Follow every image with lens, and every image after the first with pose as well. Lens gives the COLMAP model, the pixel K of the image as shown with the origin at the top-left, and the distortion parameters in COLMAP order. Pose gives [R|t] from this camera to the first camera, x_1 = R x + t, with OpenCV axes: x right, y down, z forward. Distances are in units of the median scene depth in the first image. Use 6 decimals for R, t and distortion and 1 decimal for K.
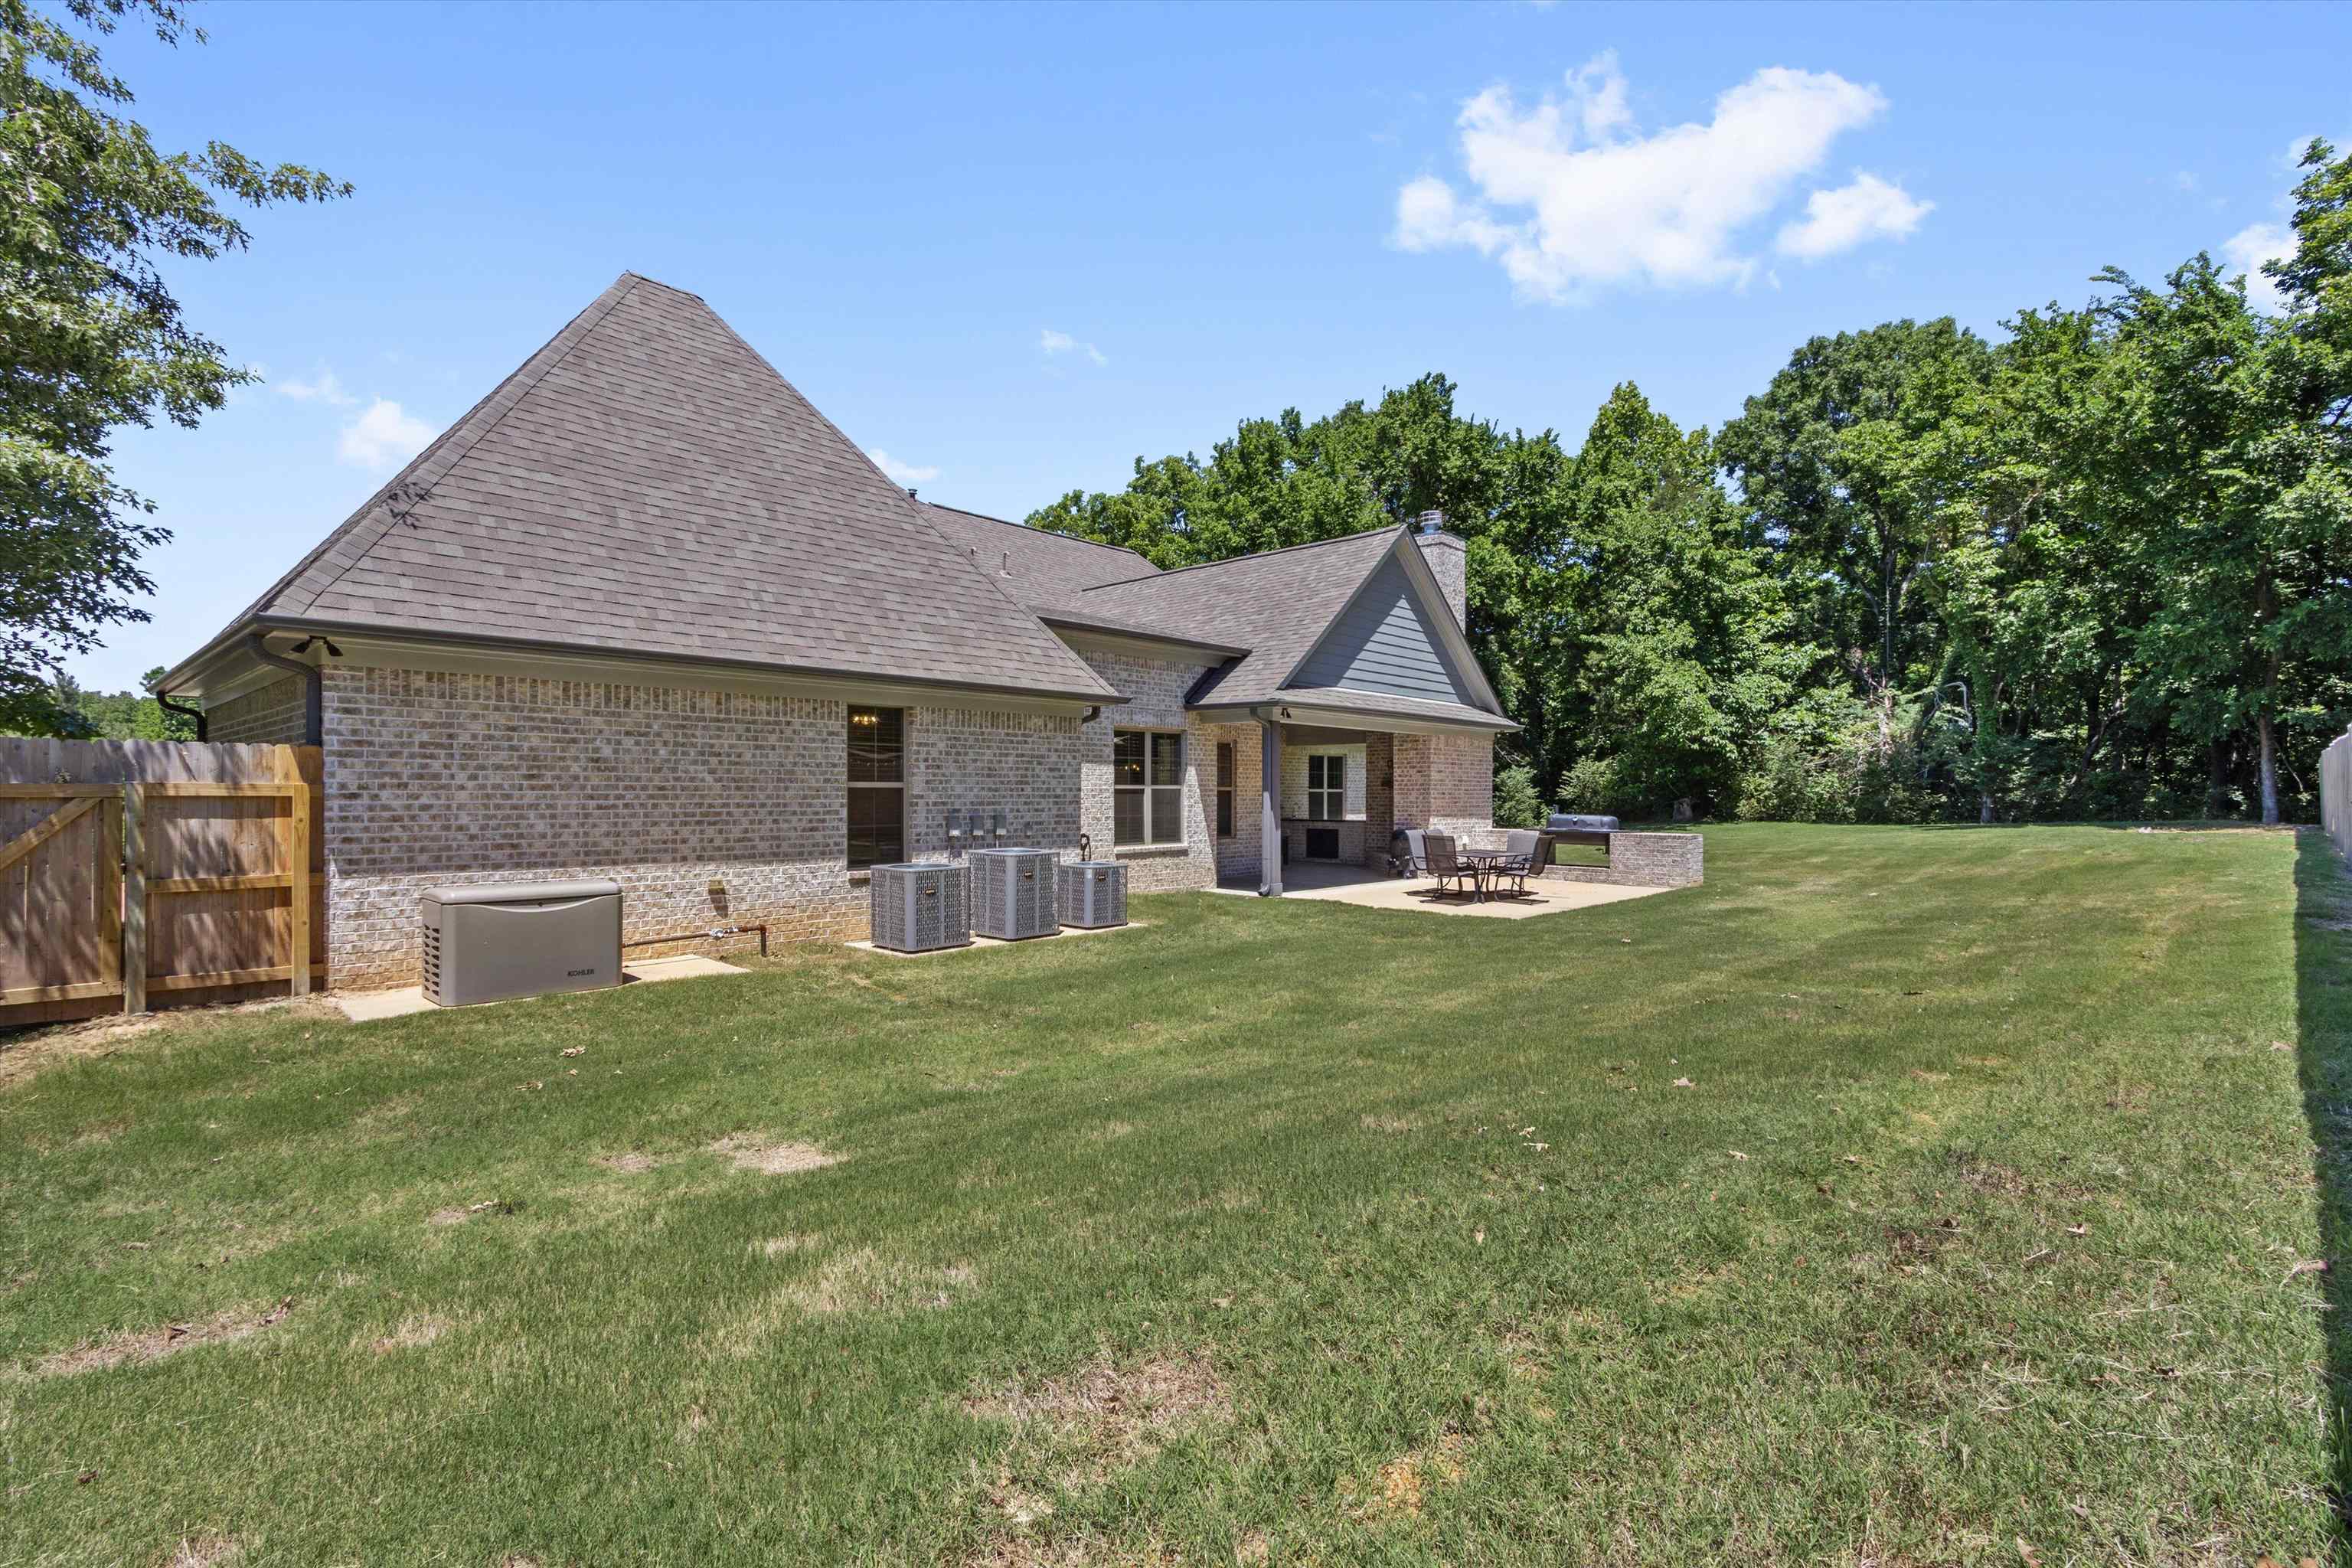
lens RADIAL K [[1088.0, 0, 1161.2], [0, 1088.0, 786.1], [0, 0, 1]] dist [0.001608, -0.001434]
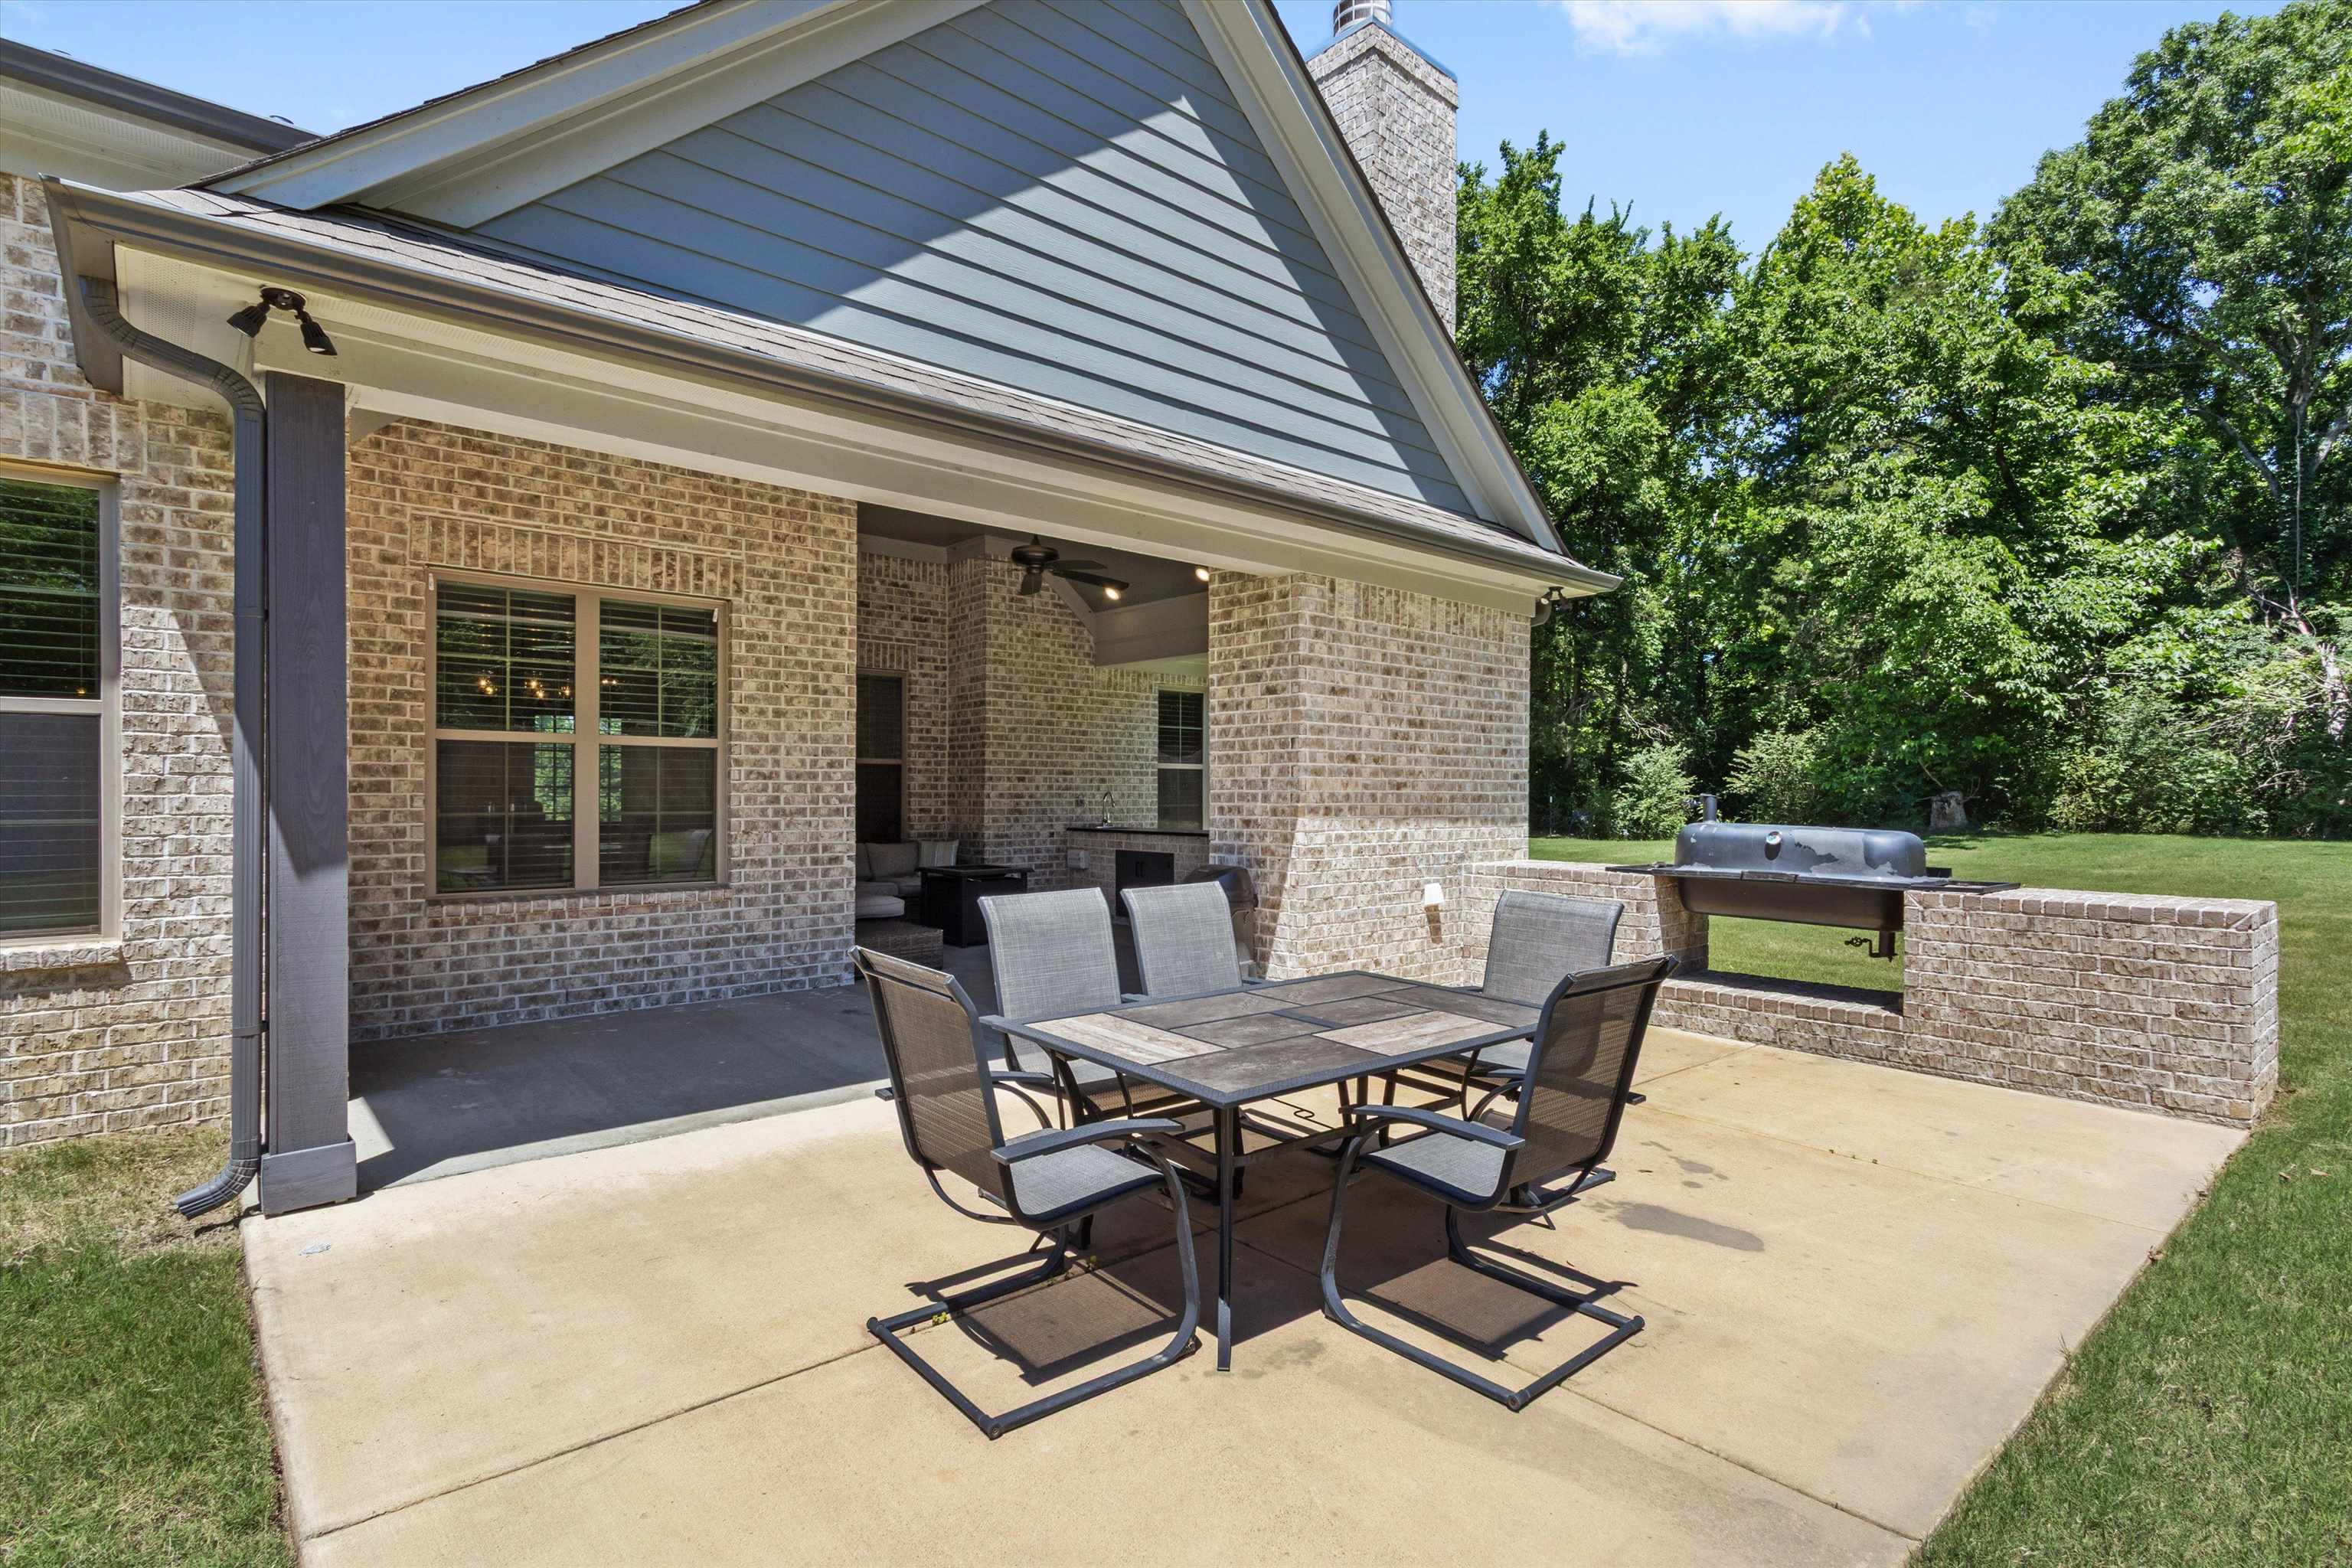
lens RADIAL K [[1088.0, 0, 1196.0], [0, 1088.0, 793.5], [0, 0, 1]] dist [0.001608, -0.001434]
pose [[0.994359, 0.002263, -0.106041, 0.133084], [-0.001503, 0.999973, 0.007248, 0.008131], [0.106055, -0.007048, 0.994335, 0.359762]]
